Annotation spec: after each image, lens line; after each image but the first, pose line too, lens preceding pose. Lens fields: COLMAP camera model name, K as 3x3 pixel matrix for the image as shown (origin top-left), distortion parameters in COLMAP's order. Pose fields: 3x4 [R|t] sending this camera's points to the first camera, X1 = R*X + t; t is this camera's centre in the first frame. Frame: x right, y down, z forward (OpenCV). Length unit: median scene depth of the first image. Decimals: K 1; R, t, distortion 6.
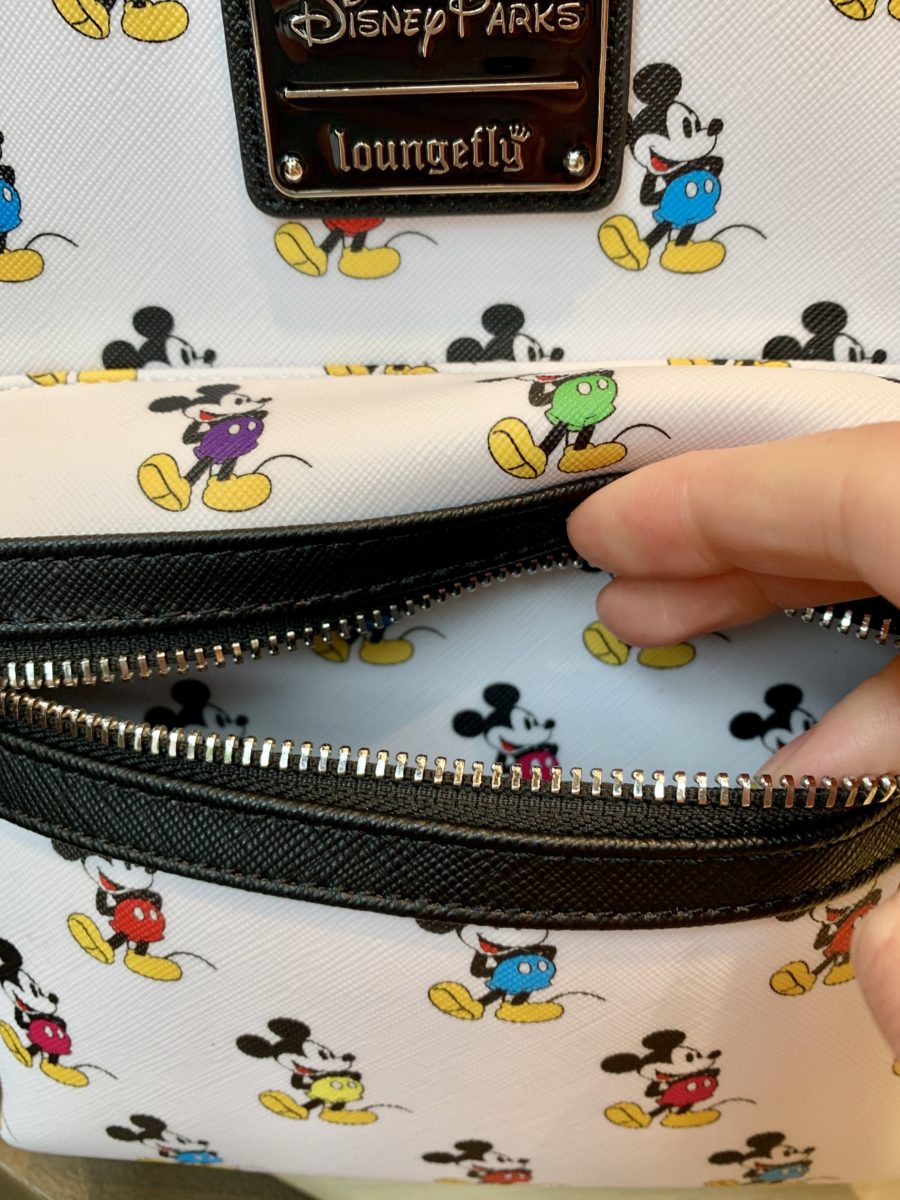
lens RADIAL K [[1100.8, 0, 450.0], [0, 1100.8, 600.0], [0, 0, 1]] dist [0.040631, -0.178102]
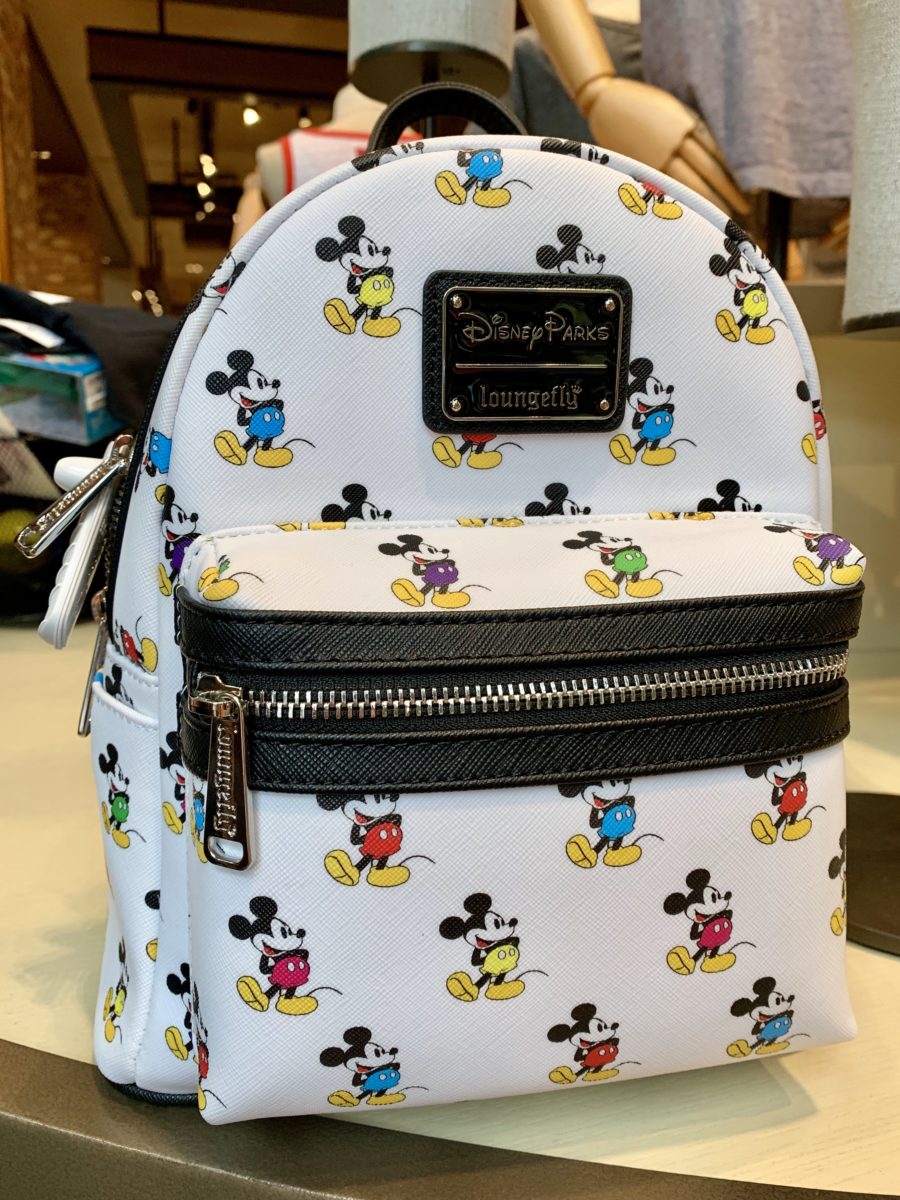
lens RADIAL K [[1100.8, 0, 450.0], [0, 1100.8, 600.0], [0, 0, 1]] dist [0.040631, -0.178102]
pose [[0.970755, -0.017926, 0.239404, -0.583548], [0.086460, 0.956399, -0.278974, 0.416689], [-0.223965, 0.291514, 0.929978, -0.588127]]
